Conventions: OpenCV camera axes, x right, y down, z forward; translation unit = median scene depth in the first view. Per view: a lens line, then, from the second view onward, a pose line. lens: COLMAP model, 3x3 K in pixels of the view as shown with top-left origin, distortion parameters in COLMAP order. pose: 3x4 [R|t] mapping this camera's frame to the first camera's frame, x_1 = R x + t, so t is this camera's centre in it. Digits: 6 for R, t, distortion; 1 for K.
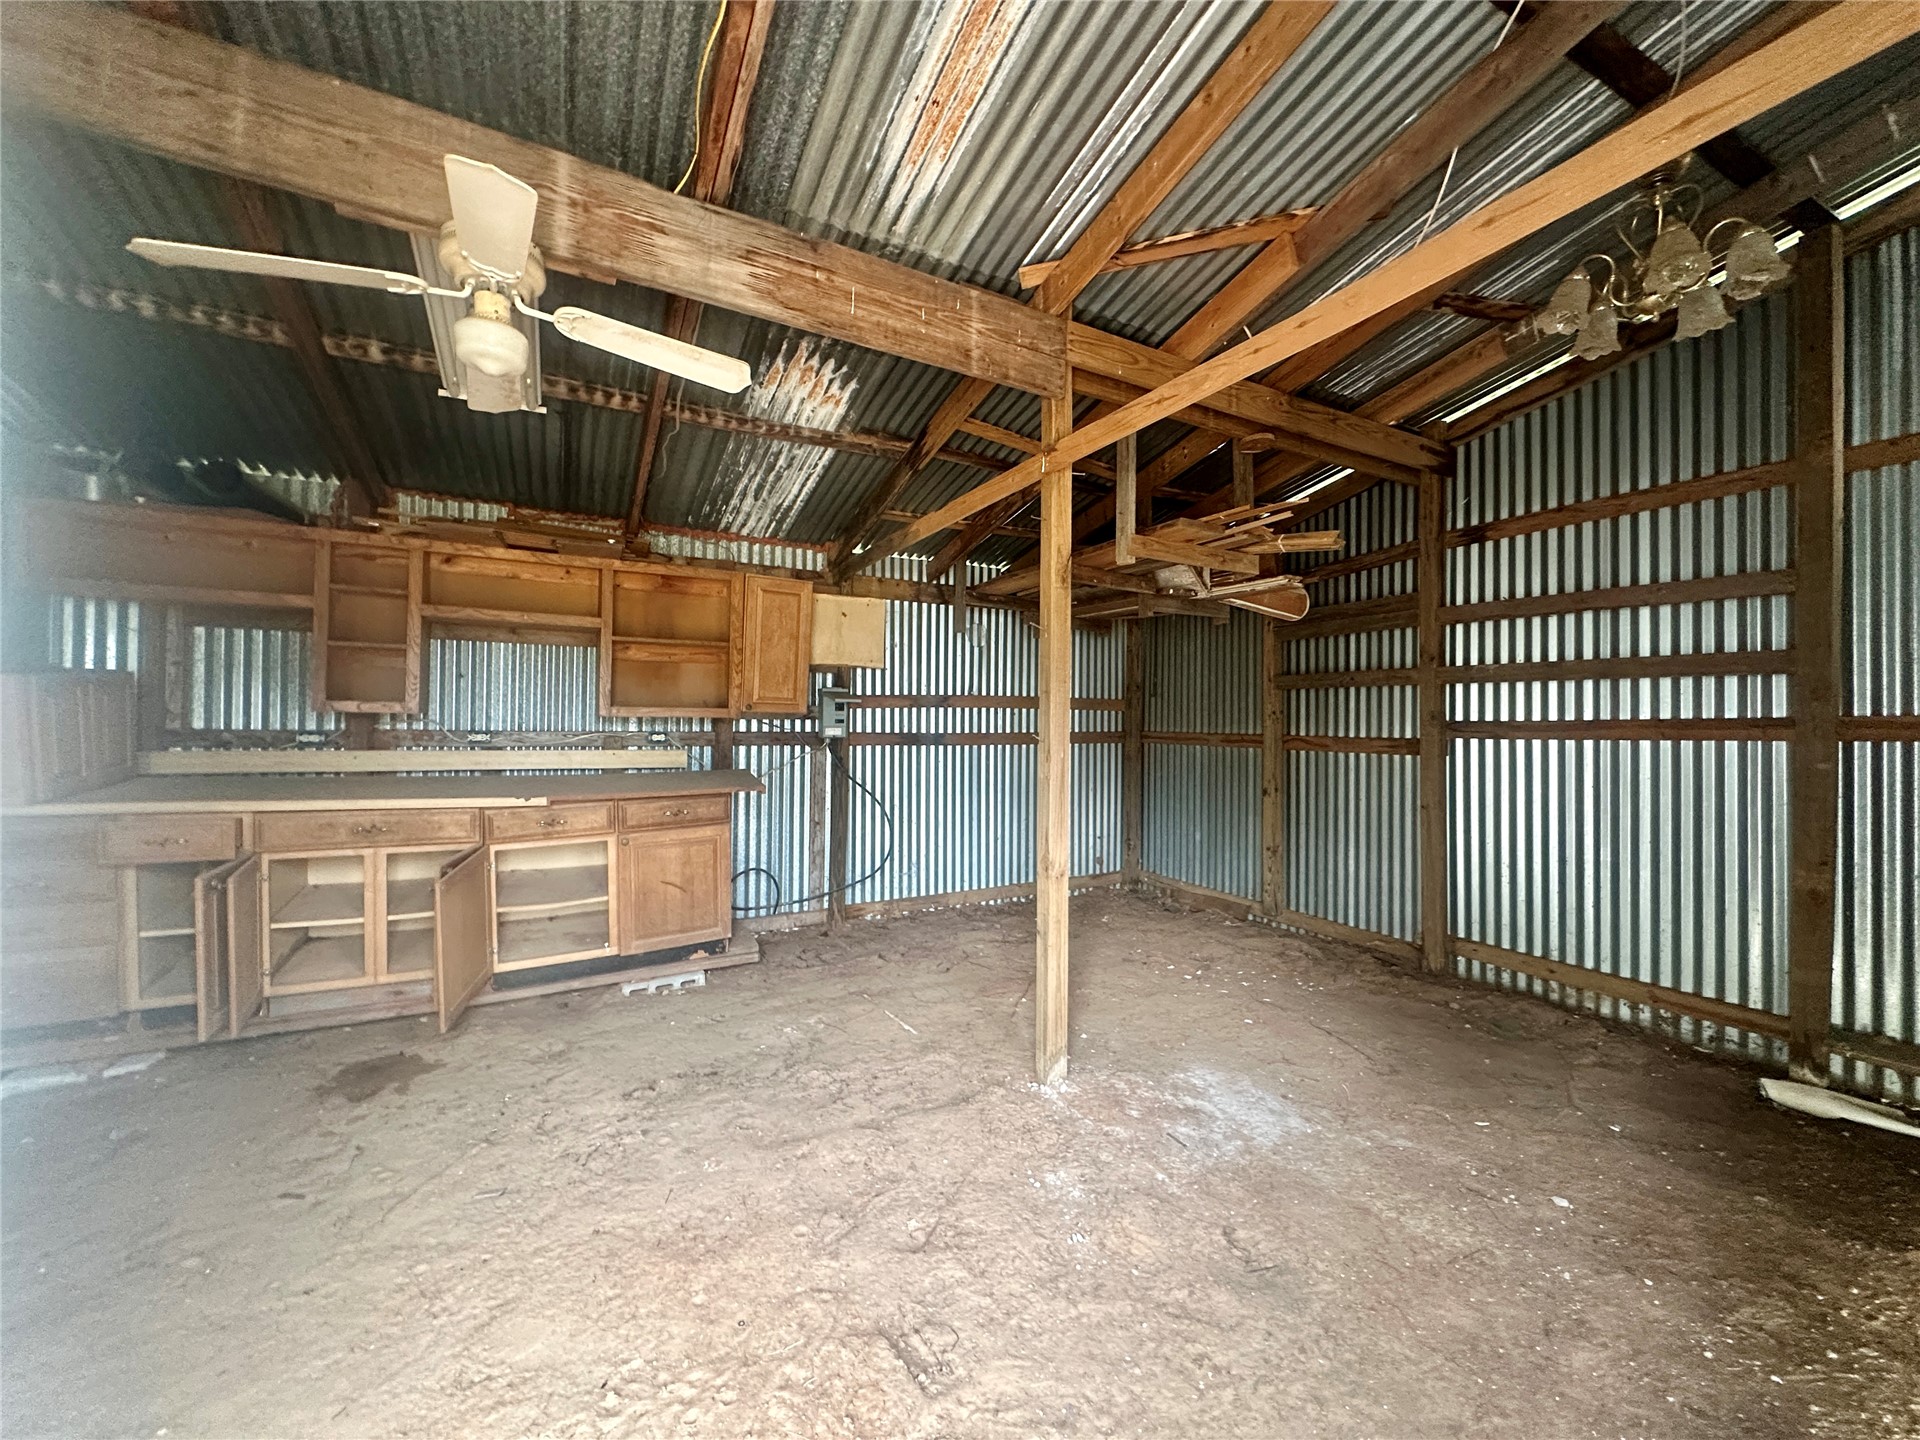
lens RADIAL K [[765.1, 0, 960.7], [0, 765.1, 722.8], [0, 0, 1]] dist [0.000126, 0.000386]
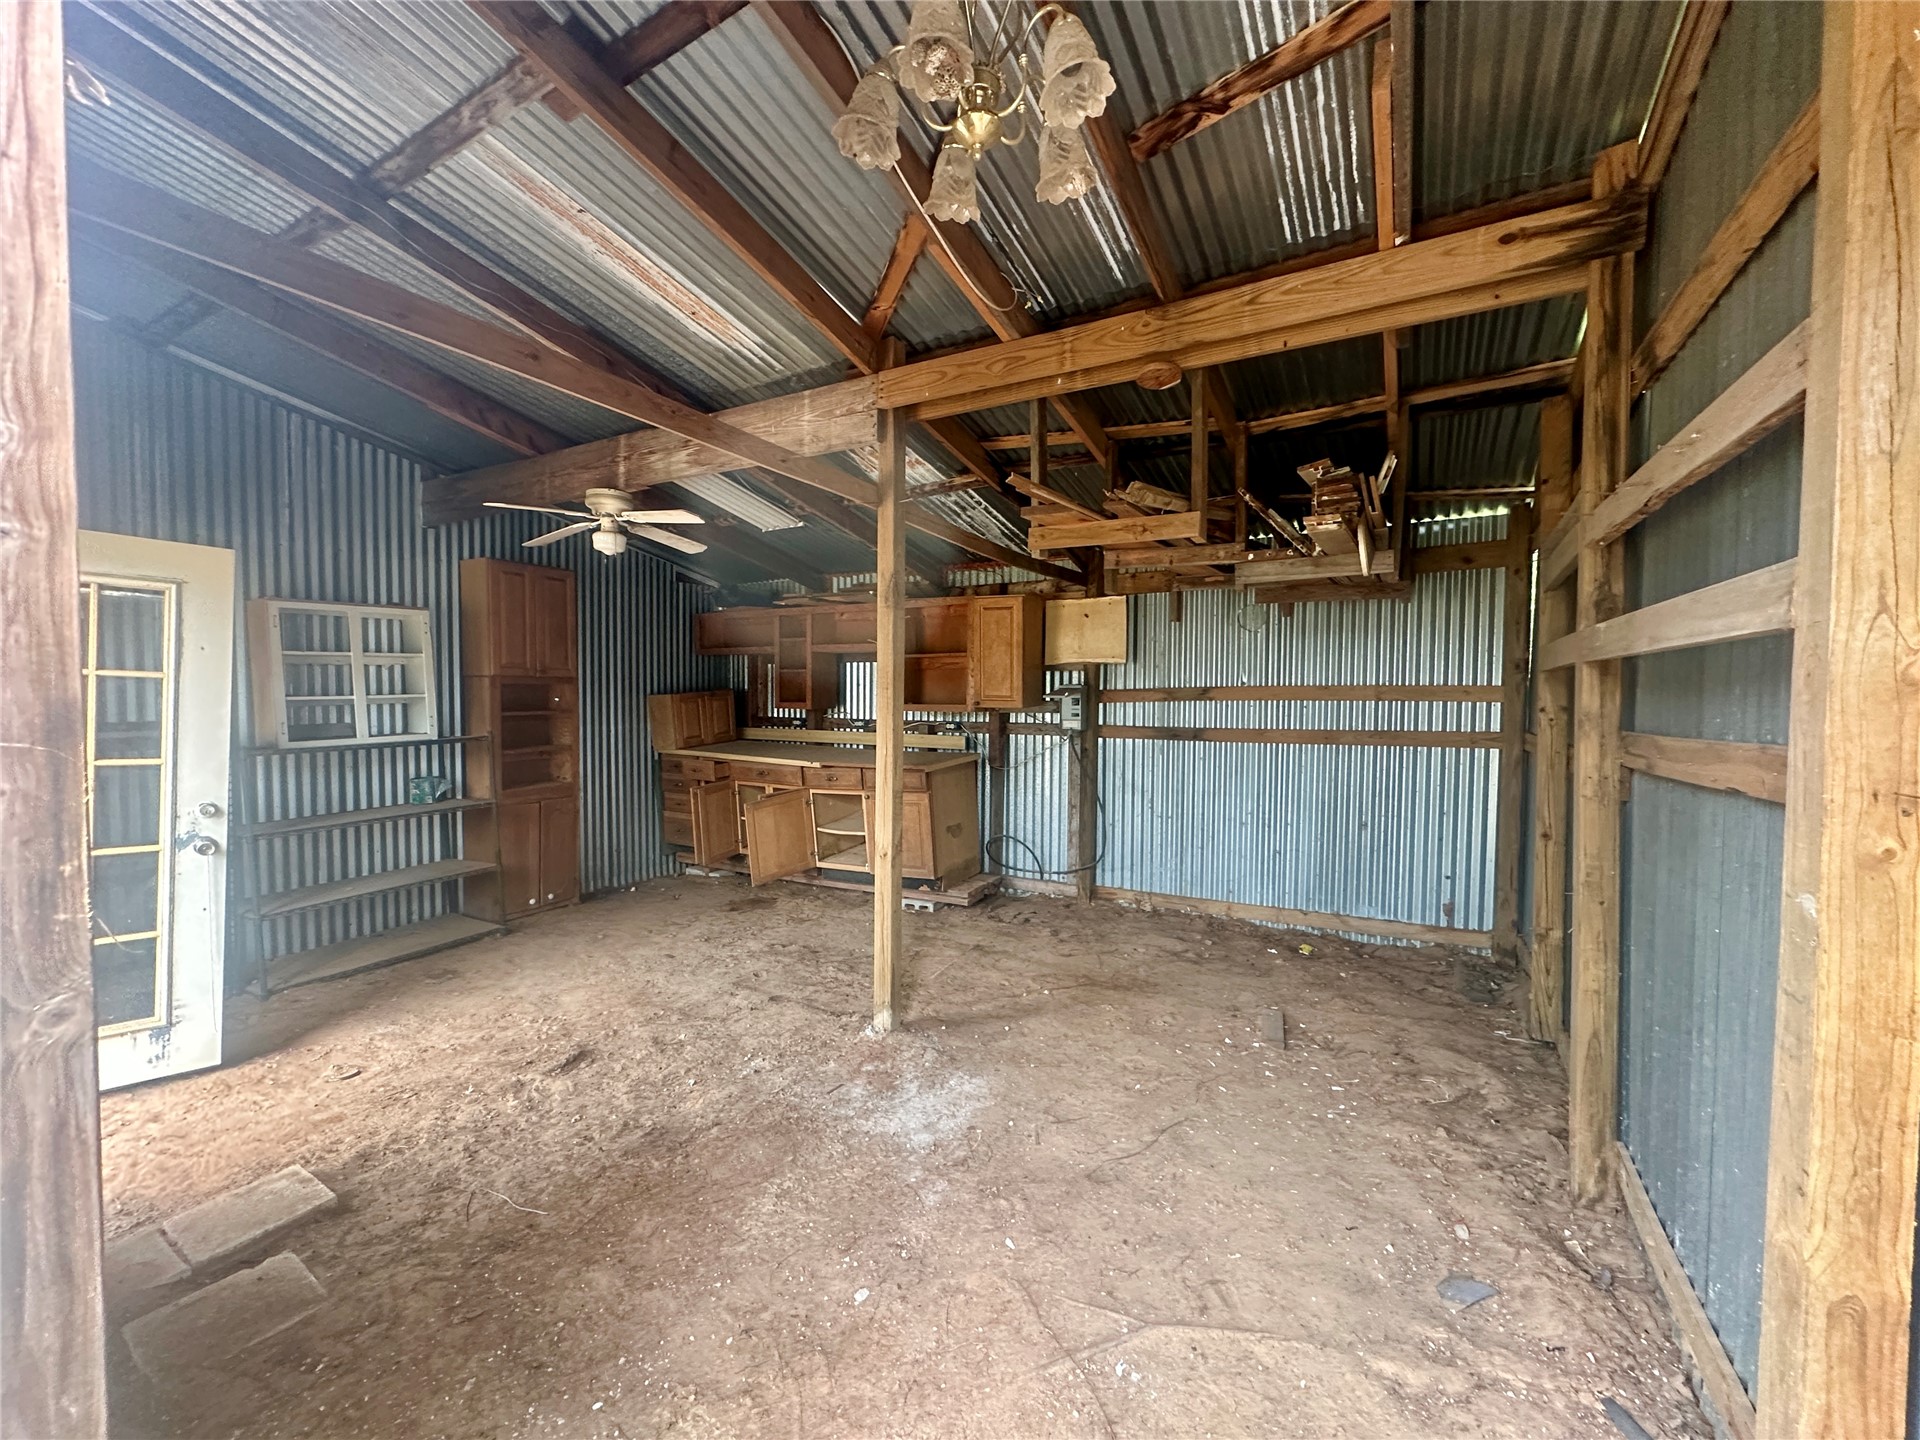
lens RADIAL K [[765.1, 0, 960.4], [0, 765.1, 724.3], [0, 0, 1]] dist [0.000126, 0.000386]
pose [[0.526013, 0.021441, -0.850206, 0.678123], [0.001070, 0.999665, 0.025872, -0.016943], [0.850476, -0.014519, 0.525813, 0.281939]]
